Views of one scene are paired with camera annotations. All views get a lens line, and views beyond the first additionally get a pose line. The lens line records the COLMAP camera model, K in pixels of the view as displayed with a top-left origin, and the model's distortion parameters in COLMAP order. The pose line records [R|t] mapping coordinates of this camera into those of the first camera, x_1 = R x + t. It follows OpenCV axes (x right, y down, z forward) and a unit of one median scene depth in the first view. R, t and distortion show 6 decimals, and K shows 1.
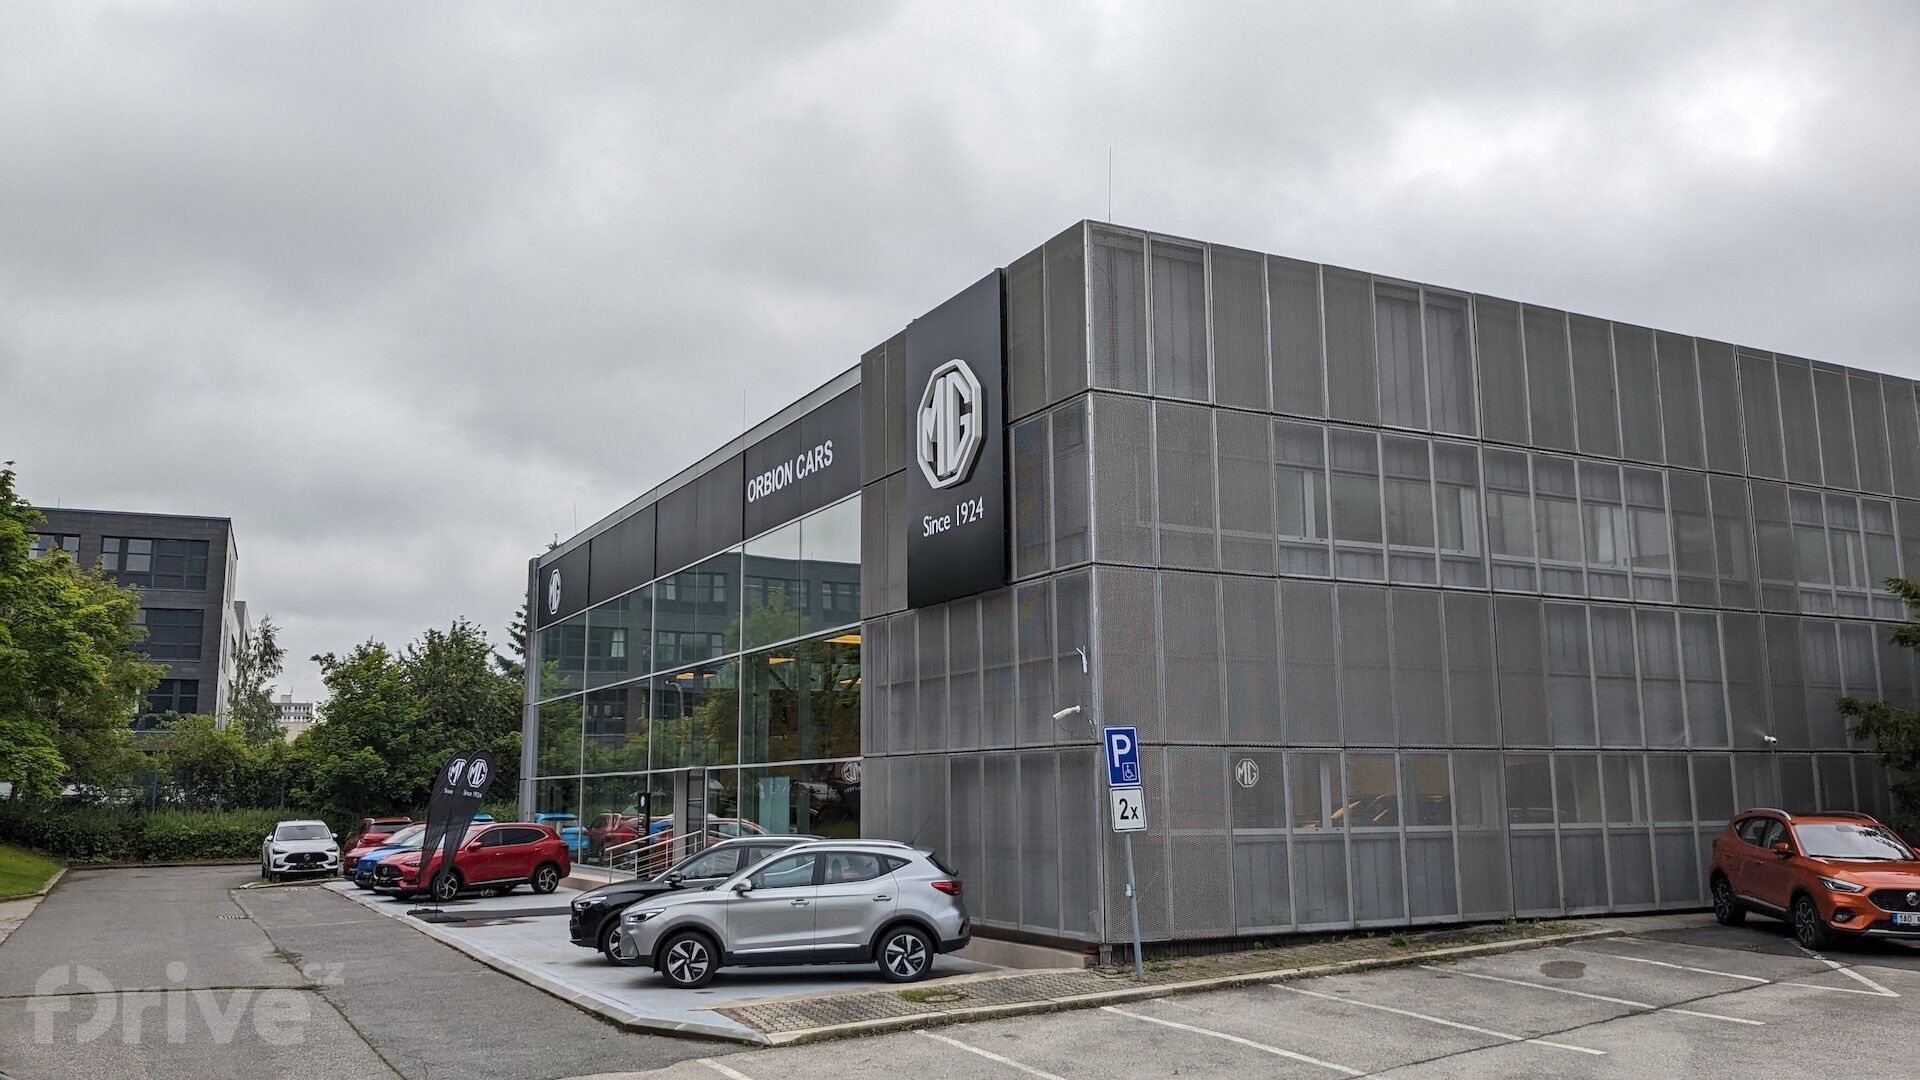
lens RADIAL K [[1511.3, 0, 946.0], [0, 1511.3, 529.6], [0, 0, 1]] dist [0.064013, -0.090864]
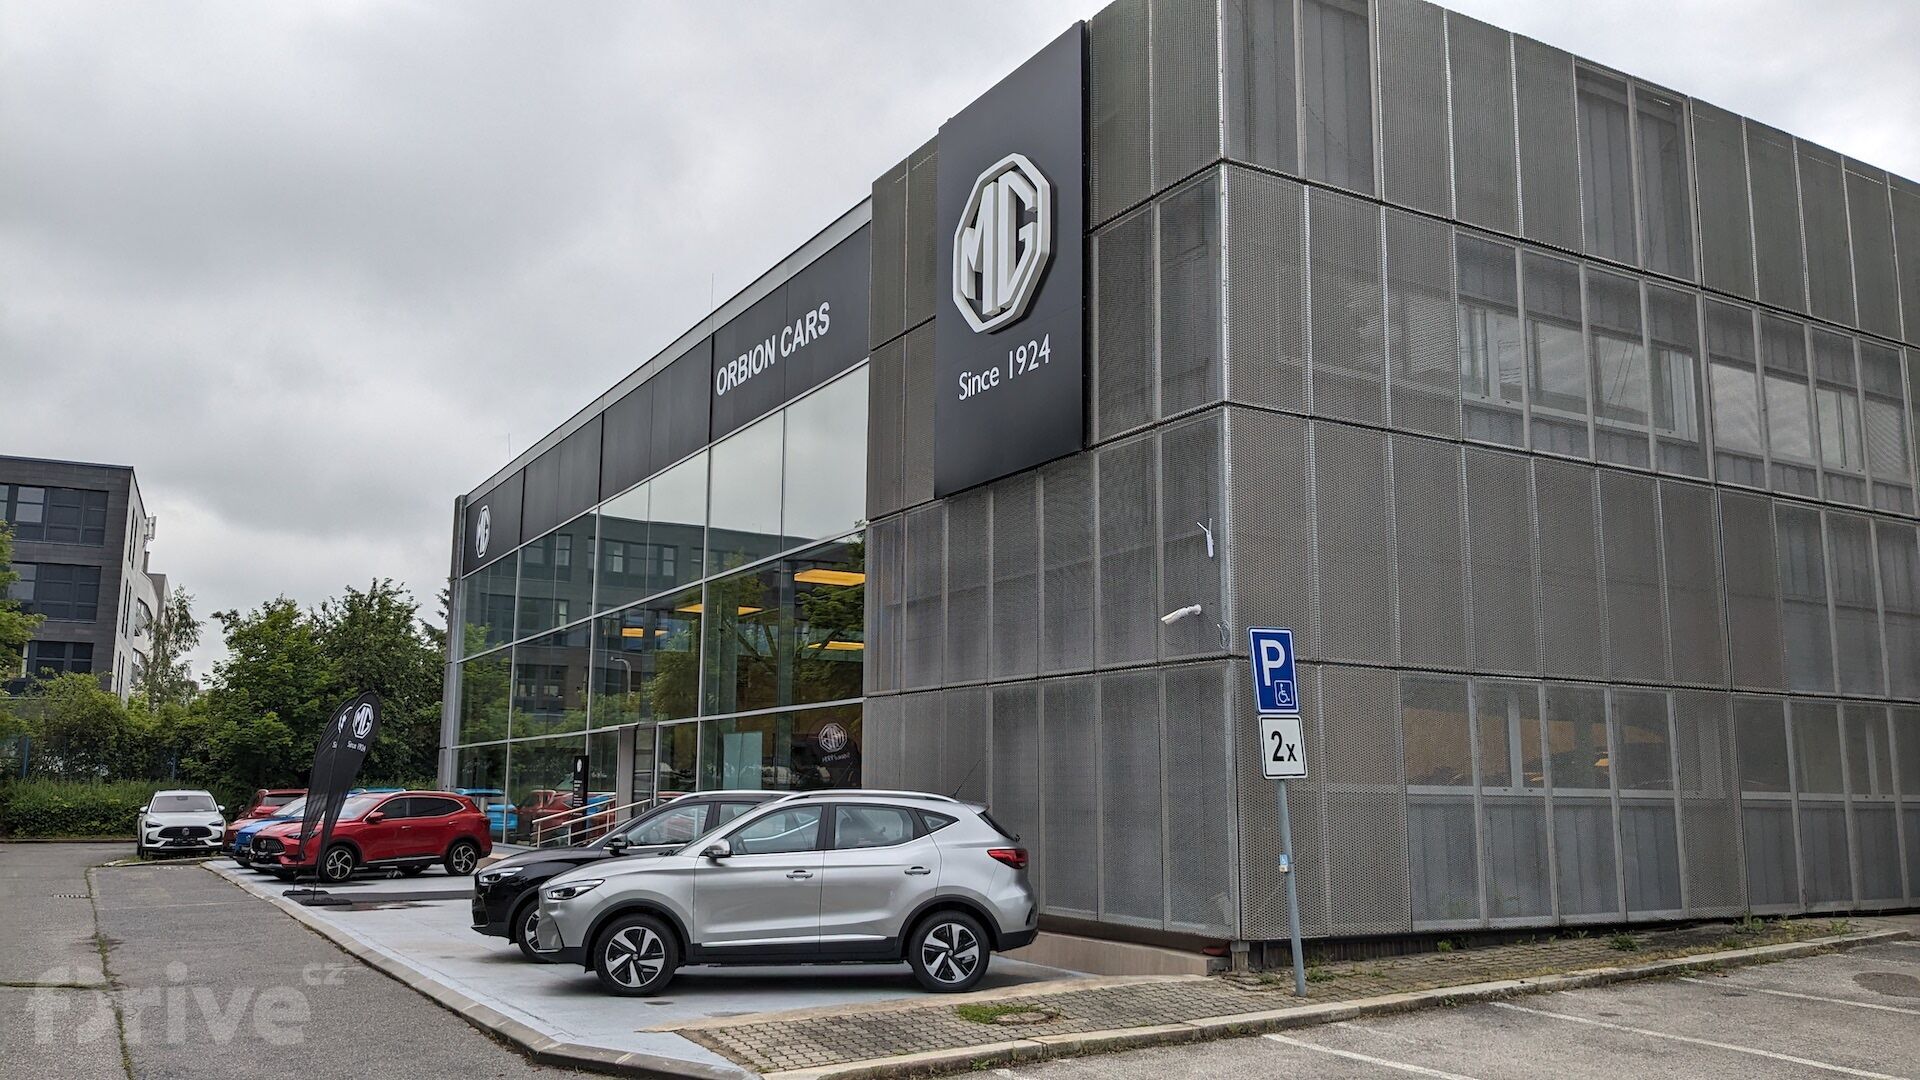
lens RADIAL K [[1511.3, 0, 948.2], [0, 1511.3, 547.1], [0, 0, 1]] dist [0.064013, -0.090864]
pose [[0.999124, 0.023089, 0.034911, -0.047557], [-0.023435, 0.999680, 0.009525, 0.074685], [-0.034680, -0.010335, 0.999345, 0.260586]]
